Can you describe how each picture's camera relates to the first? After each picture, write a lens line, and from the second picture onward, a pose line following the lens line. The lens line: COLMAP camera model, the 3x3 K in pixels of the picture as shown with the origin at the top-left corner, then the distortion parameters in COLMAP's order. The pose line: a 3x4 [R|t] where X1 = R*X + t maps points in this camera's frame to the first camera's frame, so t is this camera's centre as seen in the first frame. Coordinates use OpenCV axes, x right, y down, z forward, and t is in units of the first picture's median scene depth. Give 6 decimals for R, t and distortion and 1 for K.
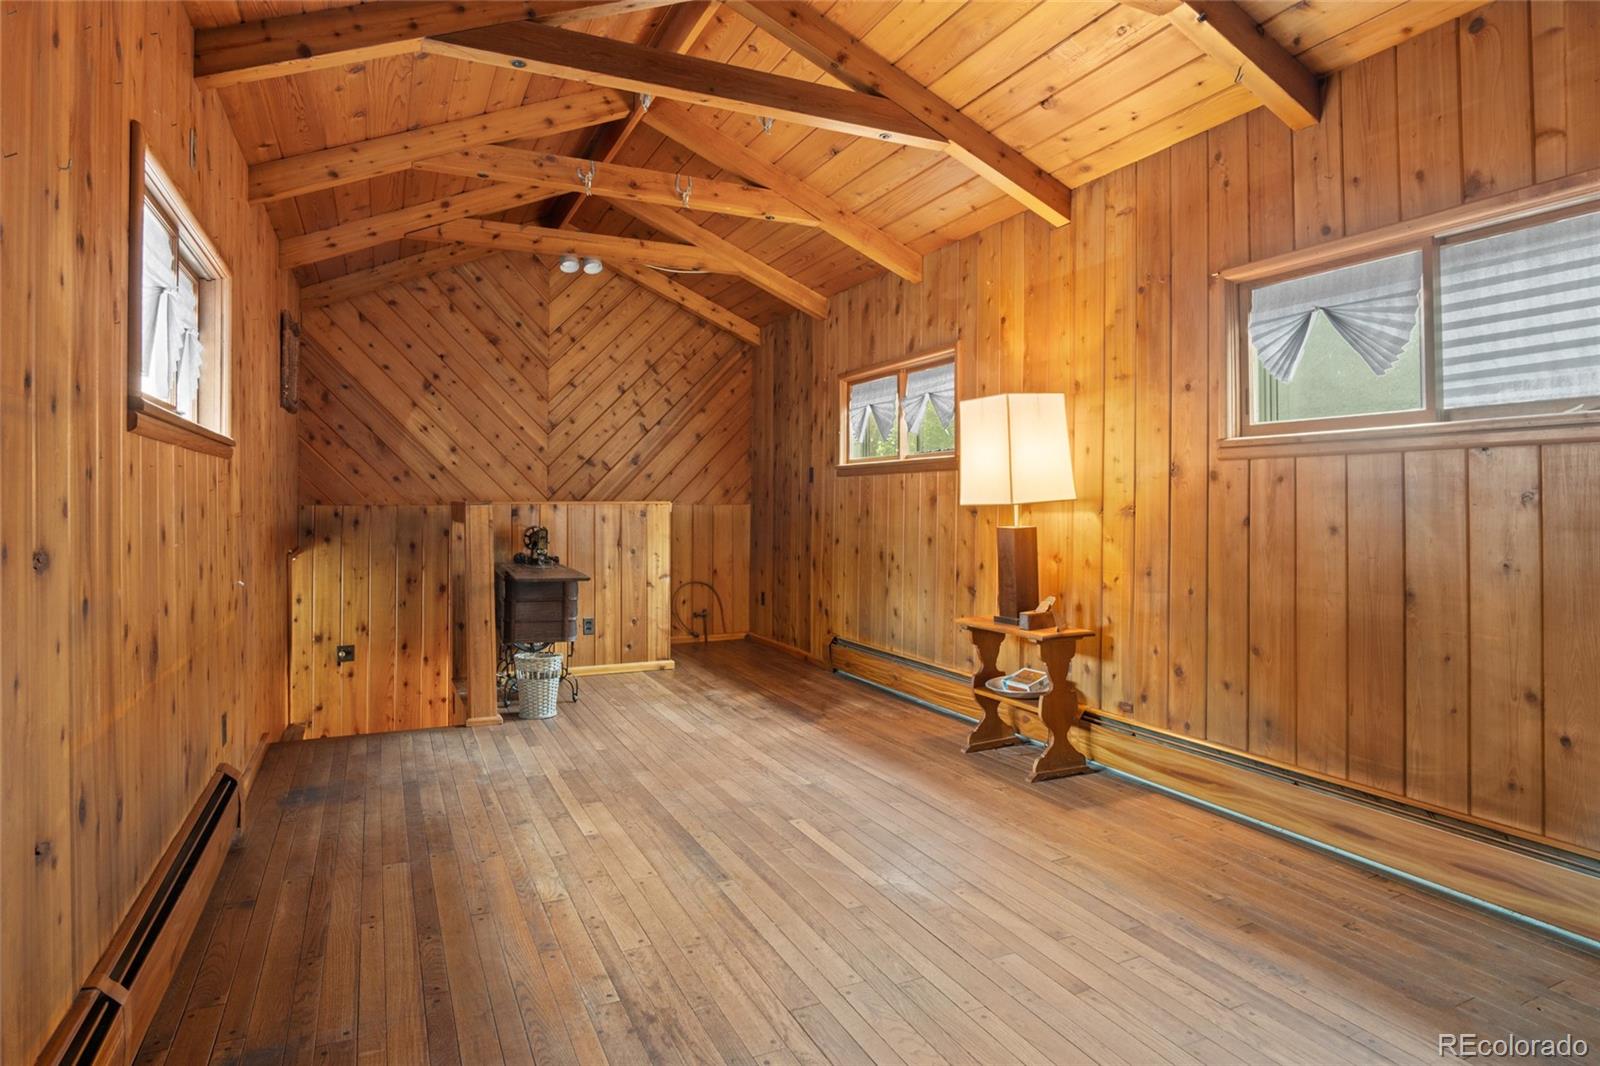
lens RADIAL K [[872.1, 0, 799.5], [0, 872.1, 491.4], [0, 0, 1]] dist [-0.033767, 0.006696]
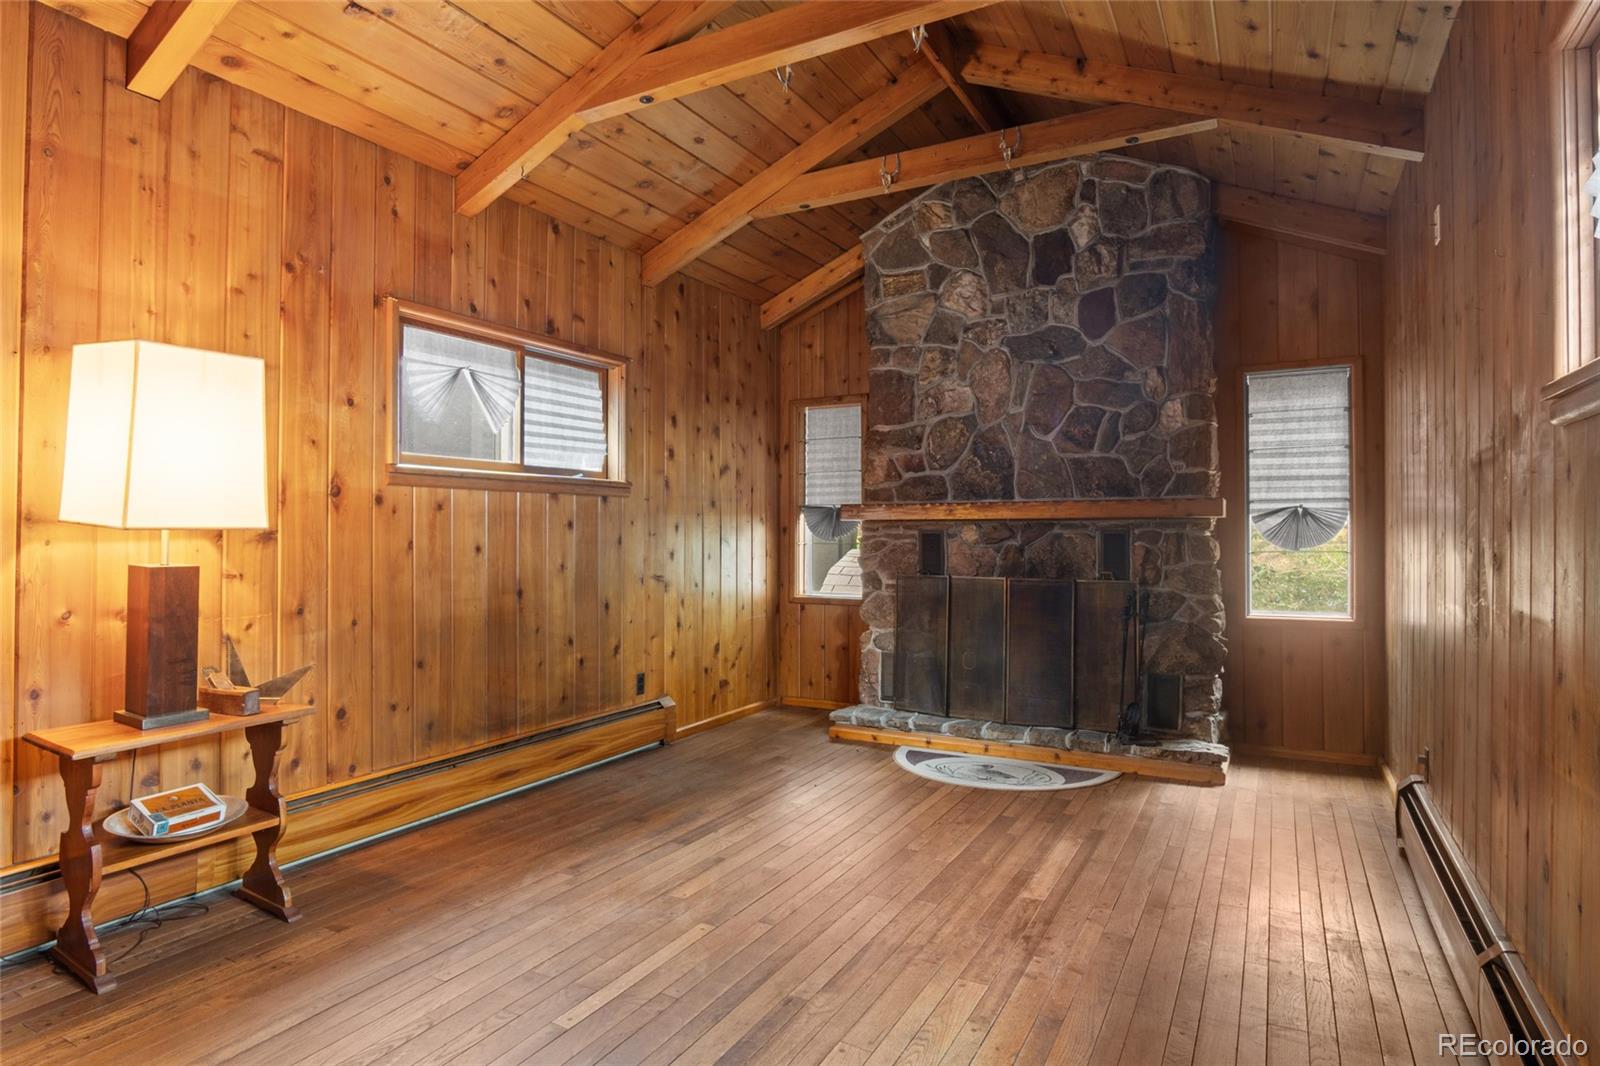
lens RADIAL K [[872.1, 0, 780.6], [0, 872.1, 529.3], [0, 0, 1]] dist [-0.033767, 0.006696]
pose [[-0.562093, 0.004796, 0.827060, -0.635417], [-0.007094, 0.999918, -0.010619, 0.024433], [-0.827044, -0.011836, -0.562013, 1.264312]]
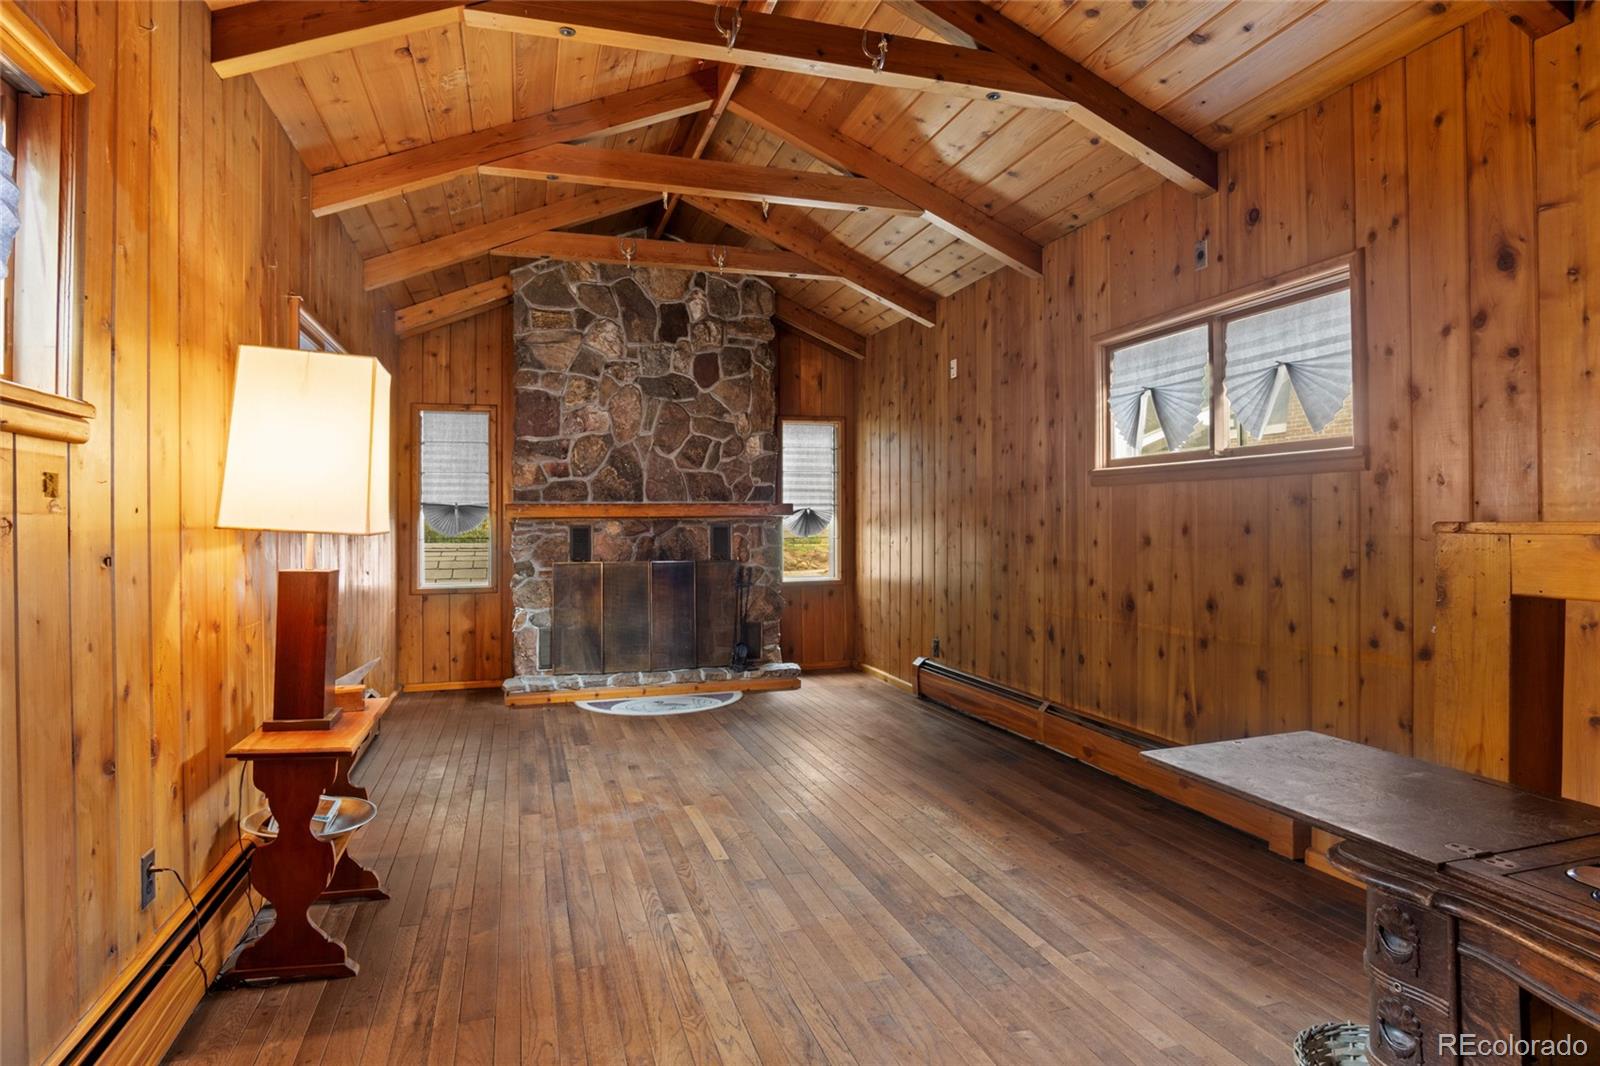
lens RADIAL K [[872.1, 0, 760.5], [0, 872.1, 523.6], [0, 0, 1]] dist [-0.033767, 0.006696]
pose [[-0.983189, 0.006892, 0.182463, -0.230540], [0.005842, 0.999963, -0.006288, 0.017526], [-0.182499, -0.005116, -0.983193, 1.991652]]
